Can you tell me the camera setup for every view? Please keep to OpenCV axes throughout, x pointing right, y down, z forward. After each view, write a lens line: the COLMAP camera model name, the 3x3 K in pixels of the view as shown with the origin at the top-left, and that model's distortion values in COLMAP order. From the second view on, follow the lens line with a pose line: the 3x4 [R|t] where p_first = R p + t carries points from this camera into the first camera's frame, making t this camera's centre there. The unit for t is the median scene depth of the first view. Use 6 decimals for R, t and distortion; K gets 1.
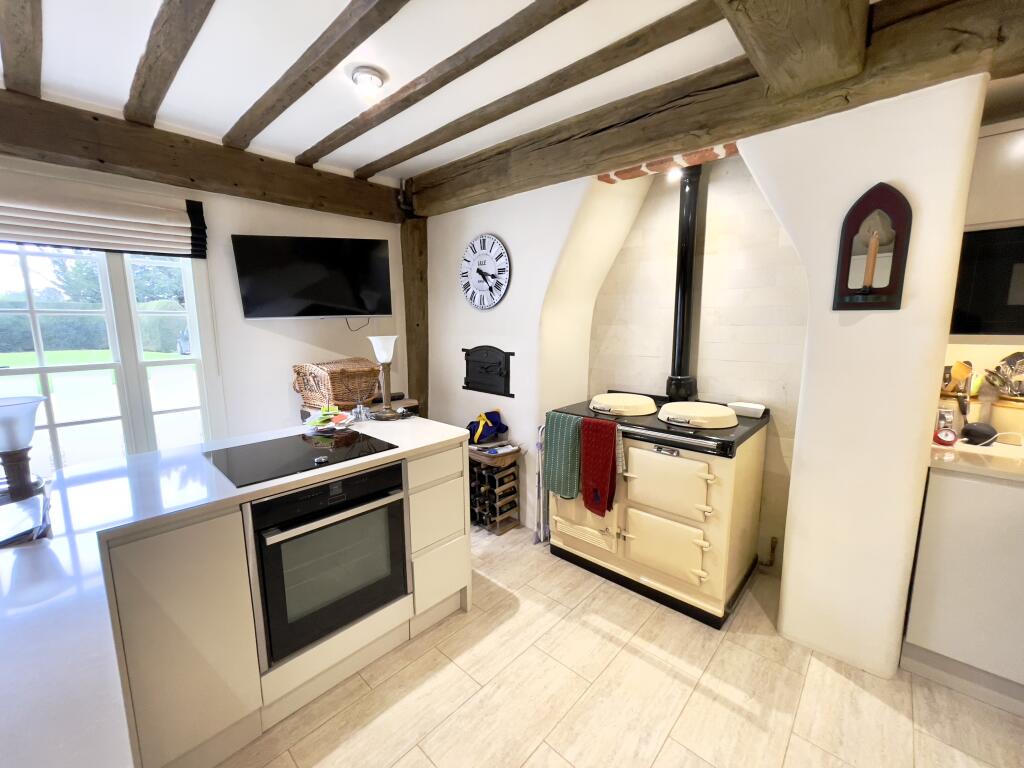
lens RADIAL K [[412.8, 0, 512.0], [0, 412.8, 384.0], [0, 0, 1]] dist [-0.000027, -0.000007]
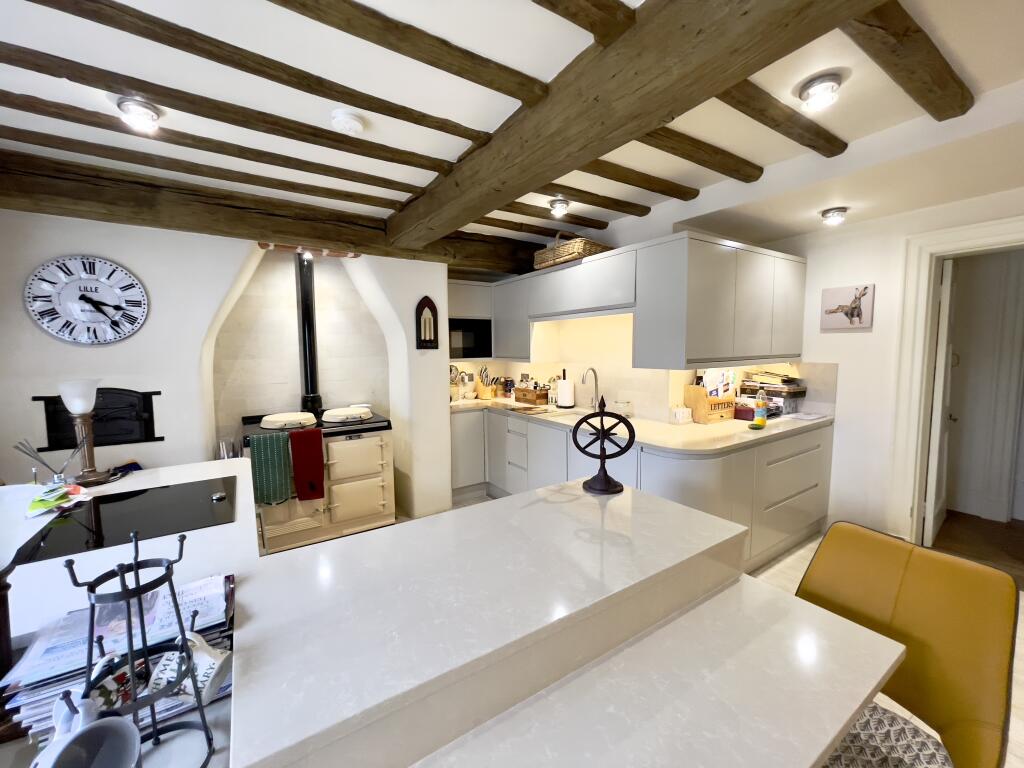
lens RADIAL K [[422.2, 0, 509.5], [0, 422.2, 380.6], [0, 0, 1]] dist [0.002201, 0.000326]
pose [[0.249068, -0.075945, 0.965504, -0.720940], [0.153715, 0.987384, 0.038013, -0.015392], [-0.956210, 0.138945, 0.257599, -0.001509]]
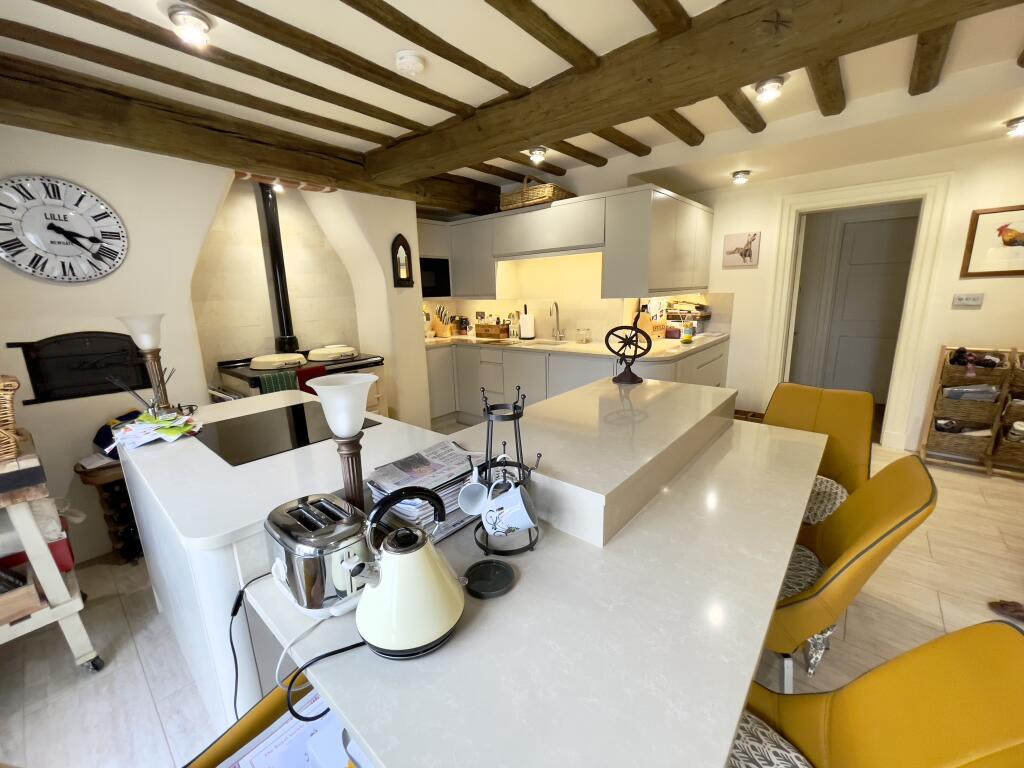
lens RADIAL K [[424.1, 0, 513.1], [0, 424.1, 381.4], [0, 0, 1]] dist [0.002733, 0.001083]
pose [[-0.039632, -0.203252, 0.978324, -0.922350], [0.176730, 0.962231, 0.207068, -0.031677], [-0.983461, 0.181106, -0.002214, 0.277268]]
